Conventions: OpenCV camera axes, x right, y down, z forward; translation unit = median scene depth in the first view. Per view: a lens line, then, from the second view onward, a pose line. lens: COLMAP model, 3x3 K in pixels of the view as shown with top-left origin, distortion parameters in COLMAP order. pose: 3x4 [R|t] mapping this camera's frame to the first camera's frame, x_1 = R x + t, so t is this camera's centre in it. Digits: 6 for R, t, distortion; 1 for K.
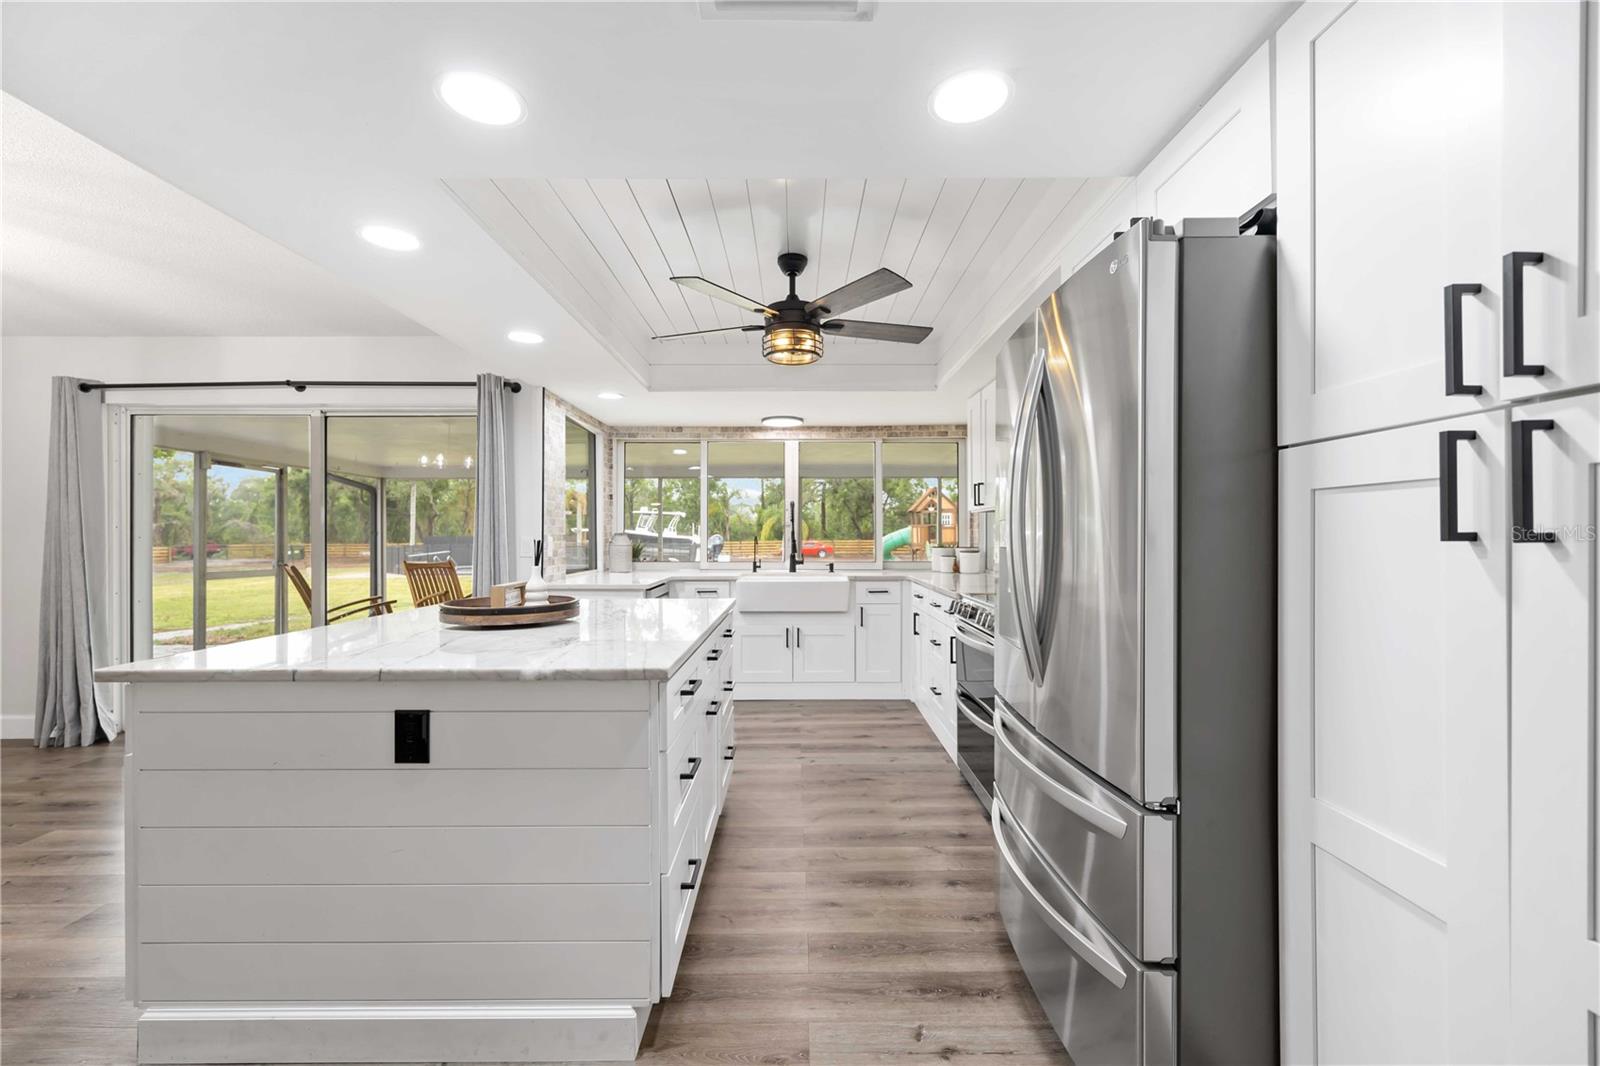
lens RADIAL K [[651.5, 0, 798.3], [0, 651.5, 536.3], [0, 0, 1]] dist [0.000702, 0.000155]
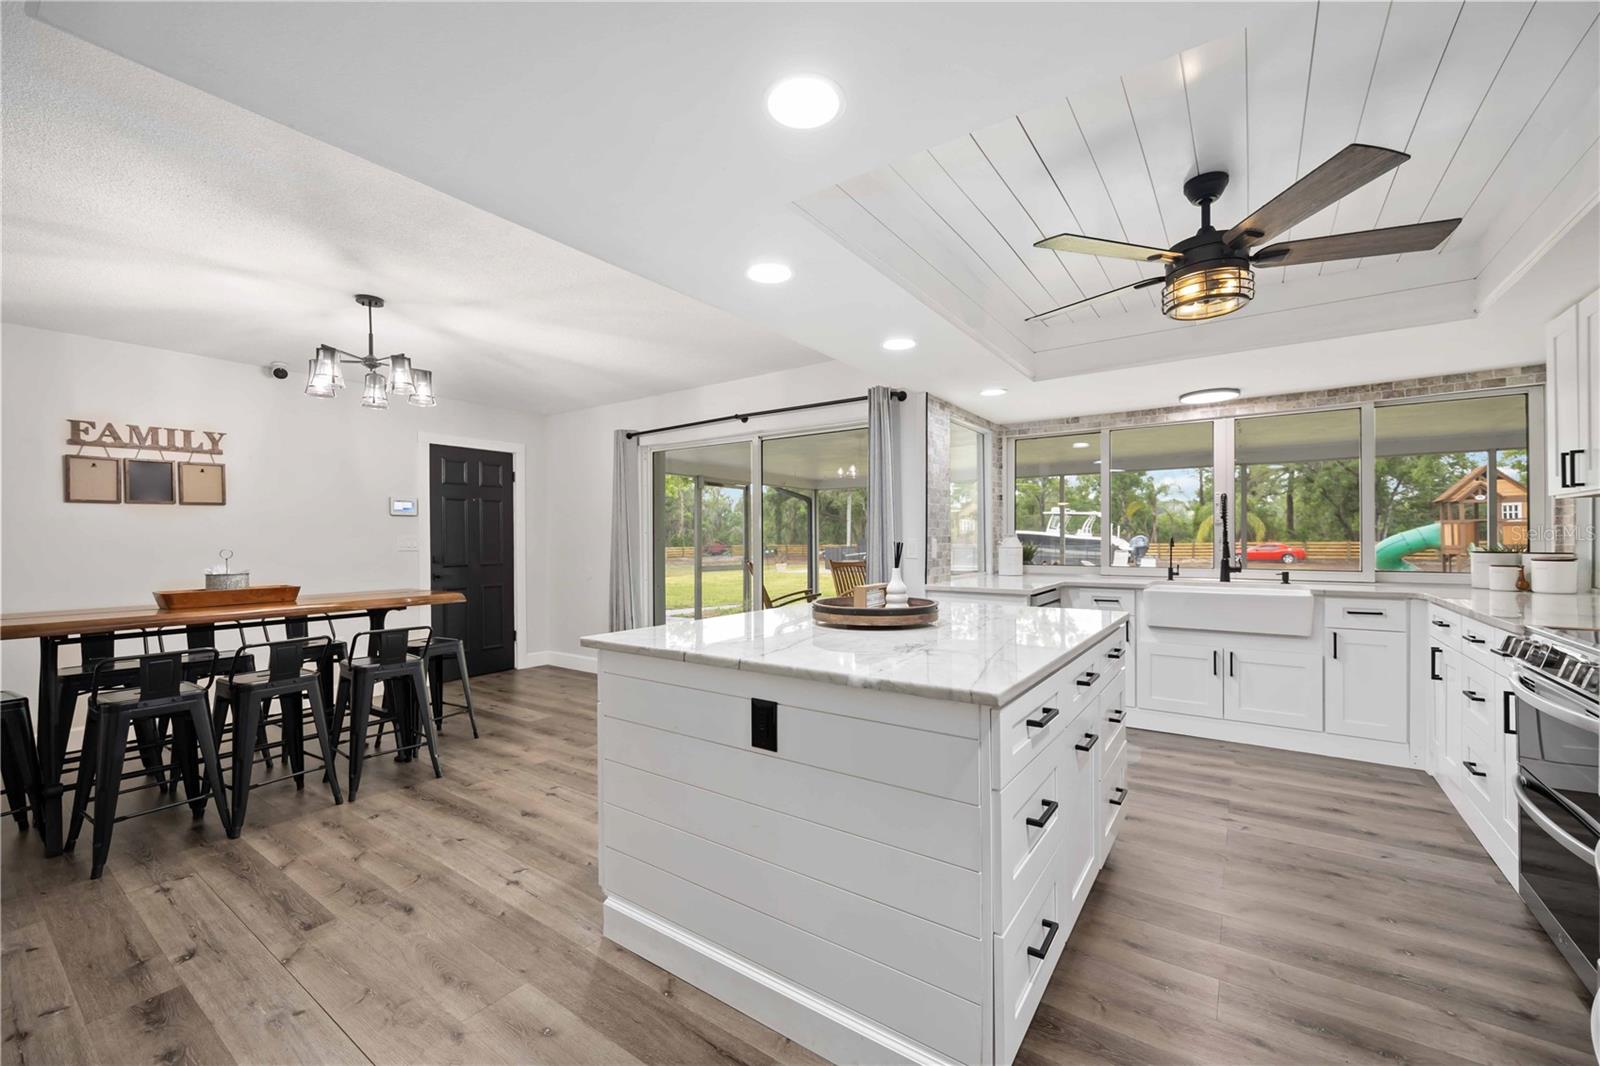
lens RADIAL K [[639.4, 0, 798.3], [0, 639.4, 540.1], [0, 0, 1]] dist [-0.001106, -0.000119]
pose [[0.814112, -0.001906, -0.580705, 0.027554], [0.003796, 0.999991, 0.002039, 0.000058], [0.580695, -0.003864, 0.814112, 0.069161]]
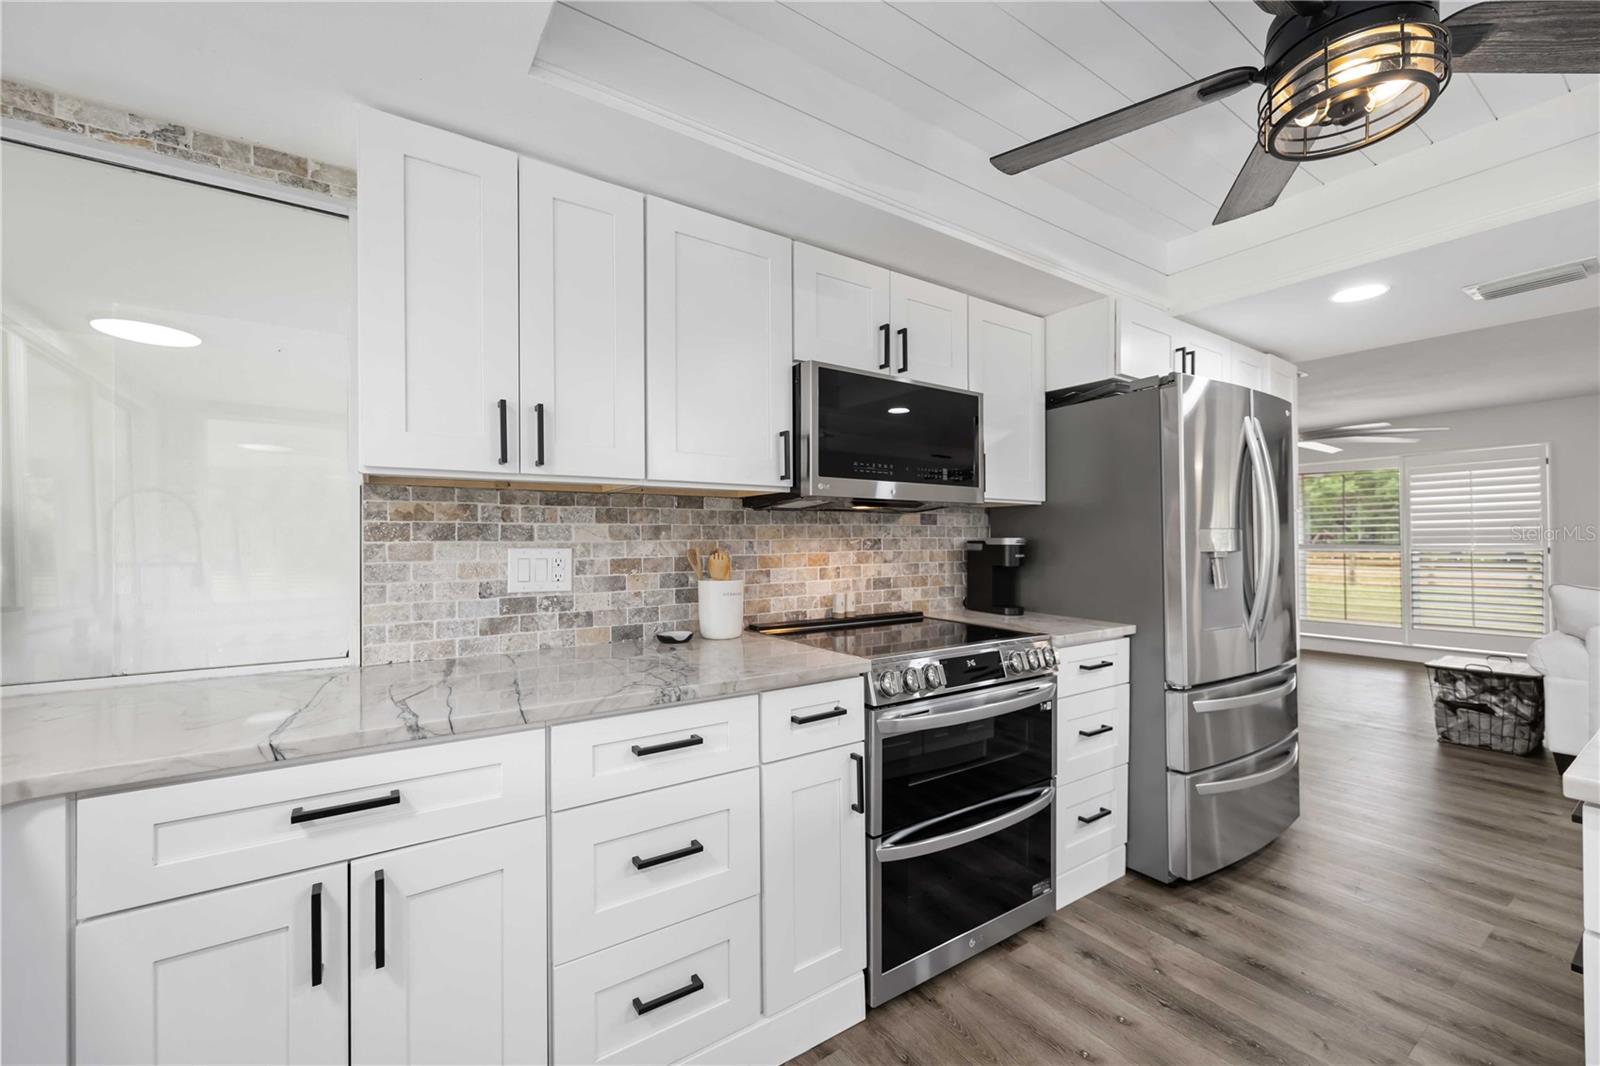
lens RADIAL K [[639.4, 0, 798.3], [0, 639.4, 540.1], [0, 0, 1]] dist [-0.001106, -0.000119]
pose [[-0.558059, 0.006547, 0.829775, -0.110619], [0.006551, 0.999972, -0.003484, -0.001900], [-0.829775, 0.003492, -0.558087, 1.139551]]
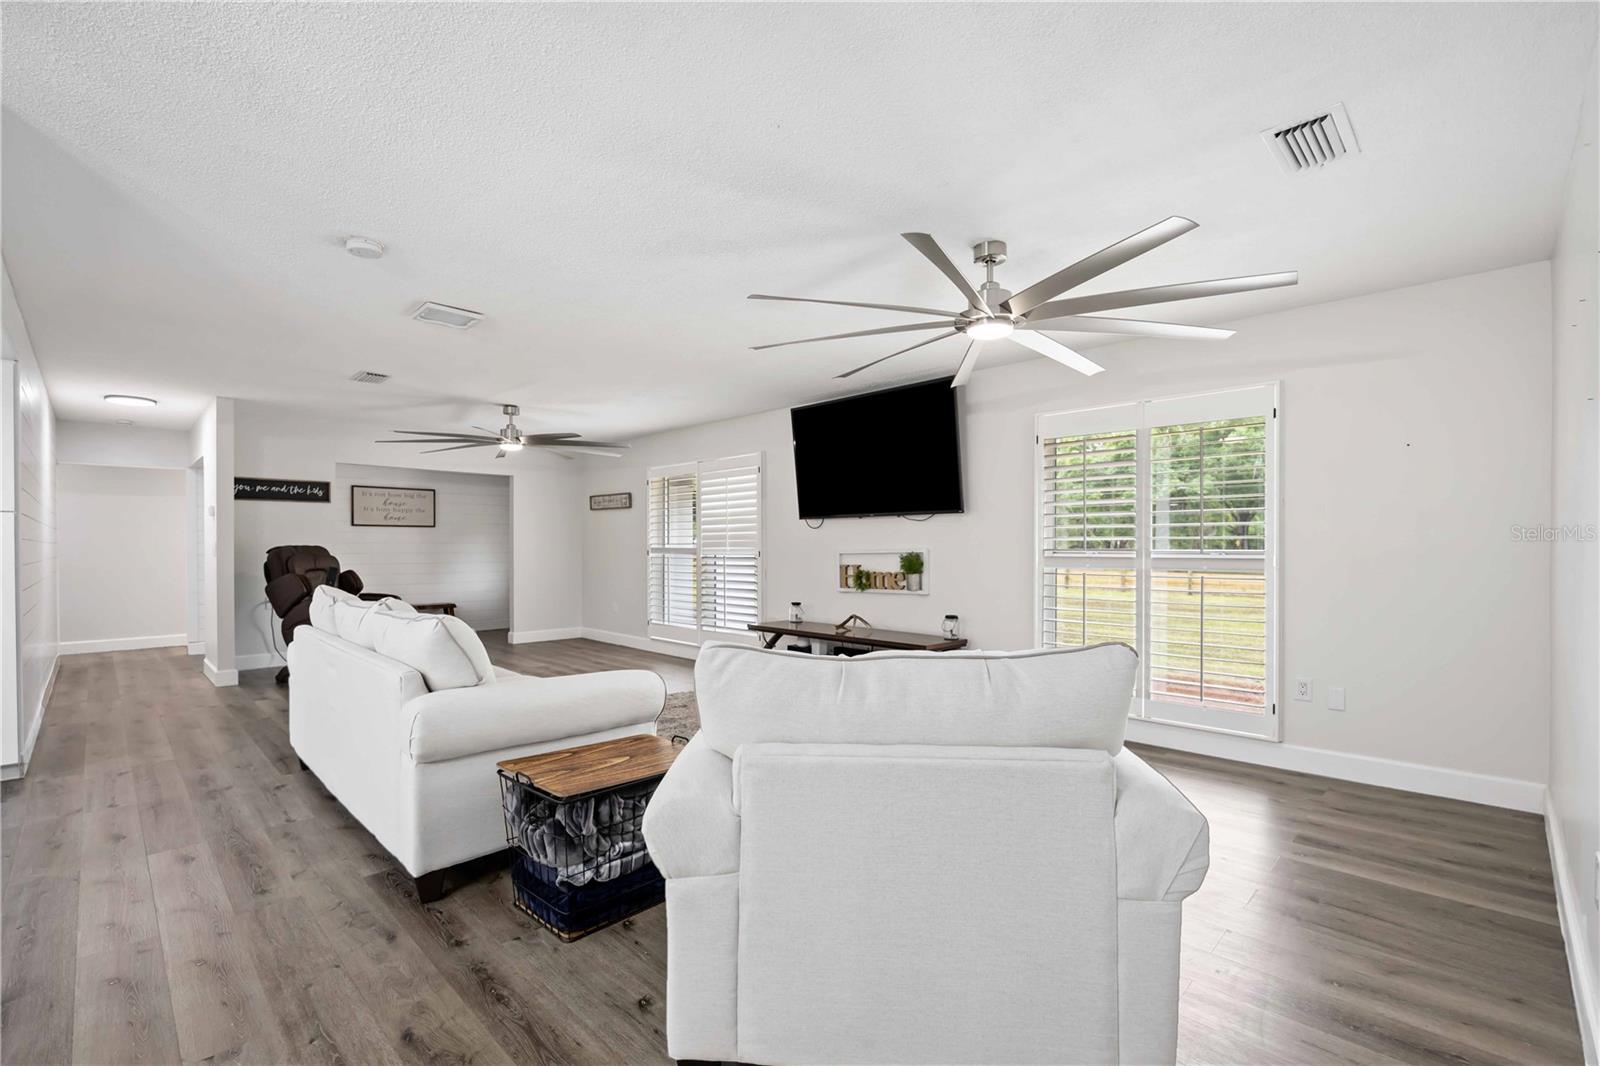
lens RADIAL K [[707.2, 0, 801.4], [0, 707.2, 547.9], [0, 0, 1]] dist [-0.004122, -0.000844]
pose [[-0.706649, -0.000925, 0.707564, -1.152509], [0.002304, 0.999991, 0.003608, 0.007005], [-0.707561, 0.004180, -0.706640, 0.028539]]
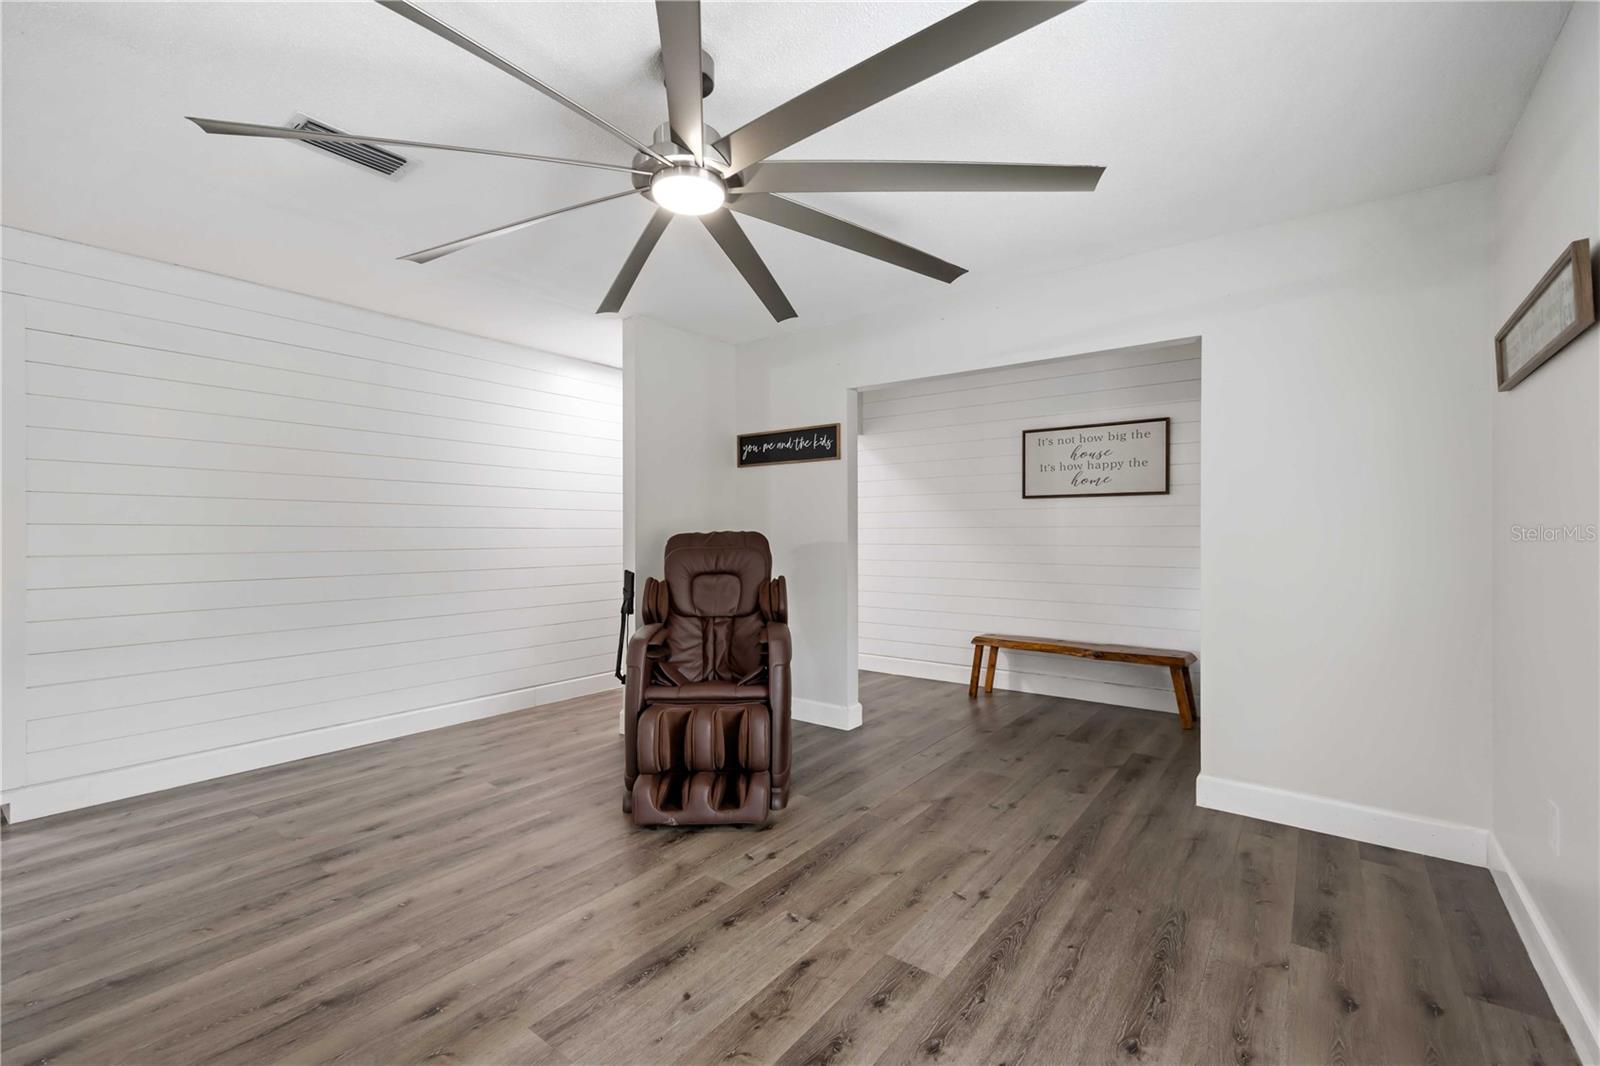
lens RADIAL K [[690.3, 0, 800.0], [0, 690.3, 533.0], [0, 0, 1]] dist [0.011154, -0.000431]
pose [[0.608234, 0.001018, 0.793757, 0.172140], [0.000366, 0.999999, -0.001563, 0.007173], [-0.793758, 0.001241, 0.608233, -1.011653]]
